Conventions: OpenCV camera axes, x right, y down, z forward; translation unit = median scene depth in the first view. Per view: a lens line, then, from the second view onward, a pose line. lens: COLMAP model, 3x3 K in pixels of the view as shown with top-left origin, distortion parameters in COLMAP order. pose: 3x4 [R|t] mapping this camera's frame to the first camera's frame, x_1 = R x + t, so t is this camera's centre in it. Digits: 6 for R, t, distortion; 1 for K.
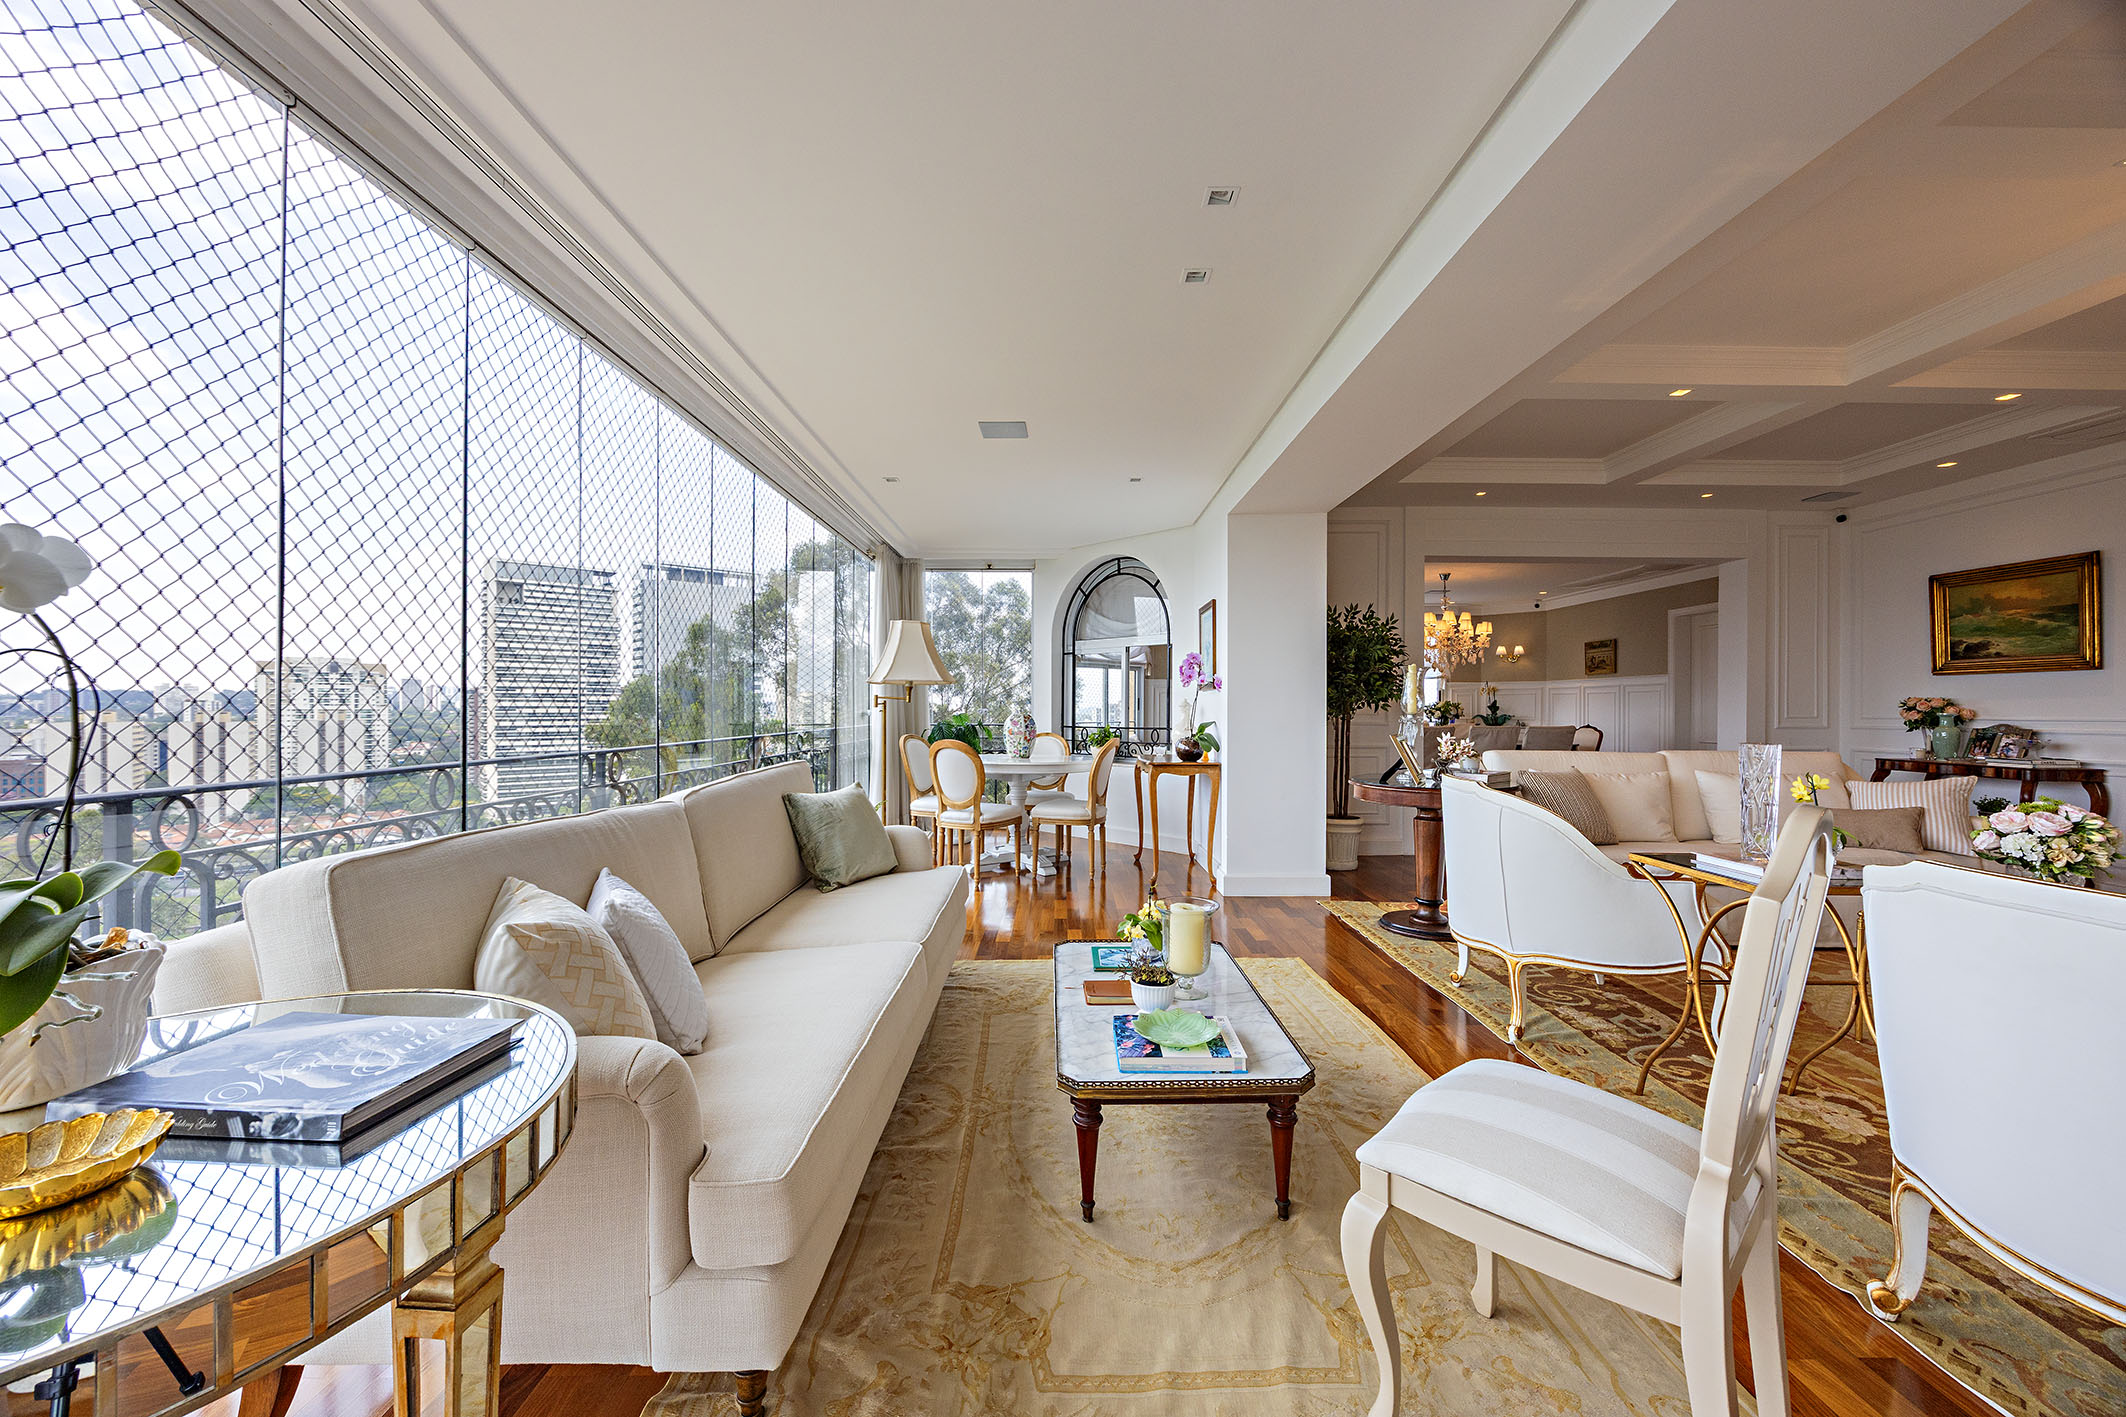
lens RADIAL K [[804.9, 0, 1065.3], [0, 804.9, 714.4], [0, 0, 1]] dist [-0.003041, 0.000067]
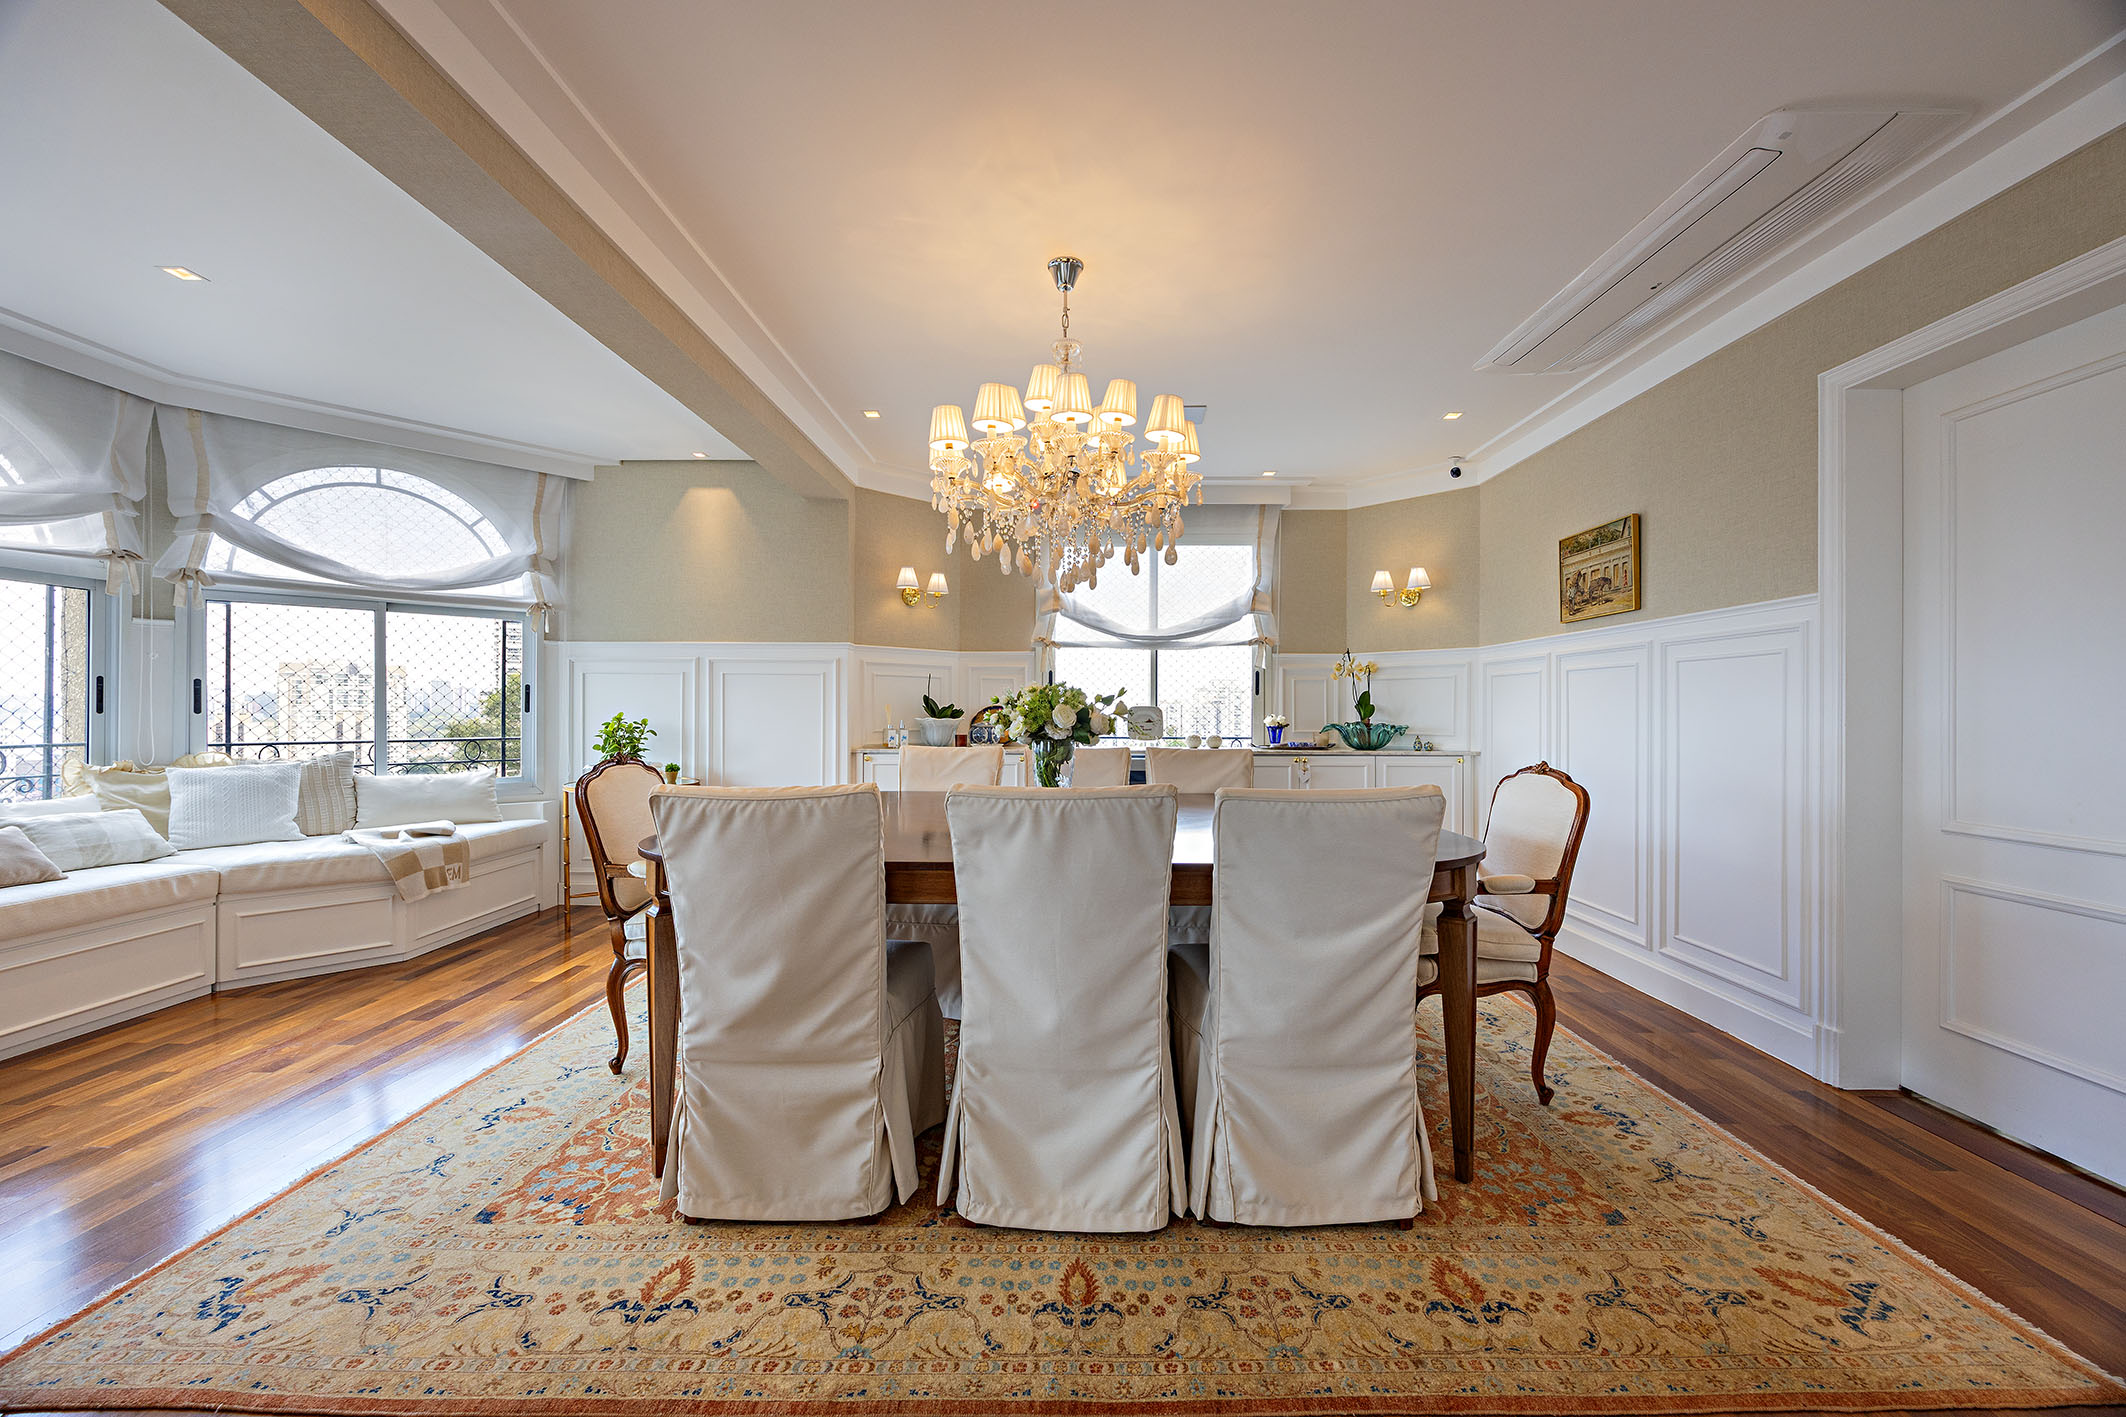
lens RADIAL K [[804.9, 0, 1077.0], [0, 804.9, 711.8], [0, 0, 1]] dist [-0.003041, 0.000067]
pose [[0.999829, 0.005028, -0.017821, 0.733311], [-0.005132, 0.999970, -0.005769, -0.005888], [0.017792, 0.005859, 0.999825, 1.061290]]
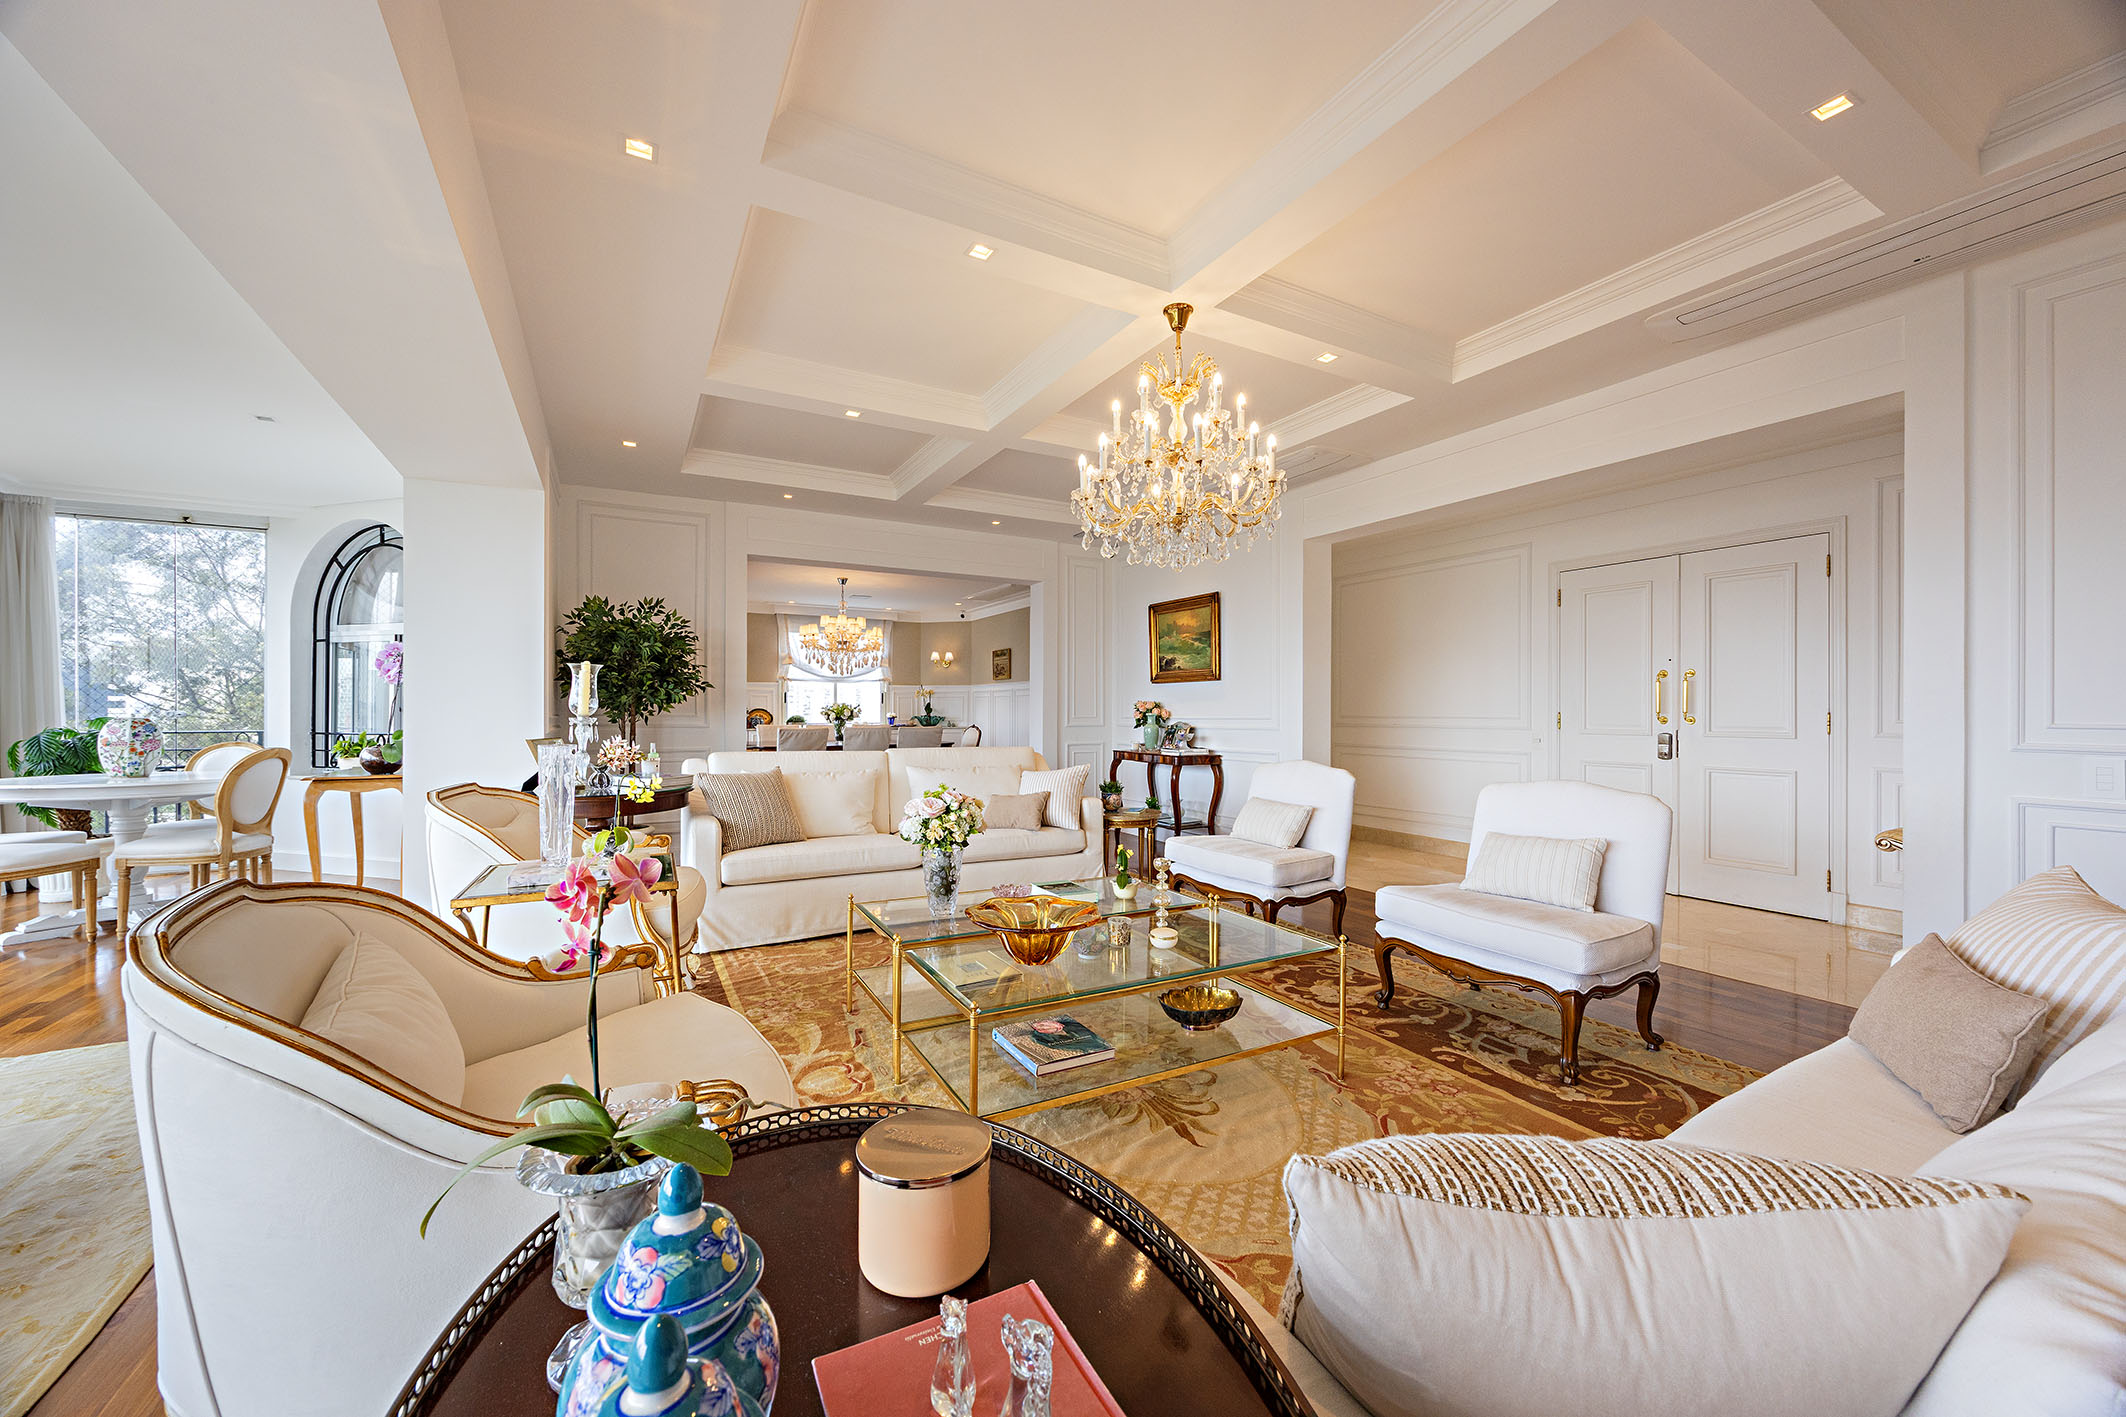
lens RADIAL K [[804.9, 0, 1063.9], [0, 804.9, 712.0], [0, 0, 1]] dist [-0.003041, 0.000067]
pose [[0.882056, -0.000525, 0.471144, 0.361007], [0.003082, 0.999984, -0.004656, 0.001323], [-0.471134, 0.005559, 0.882044, -0.052880]]
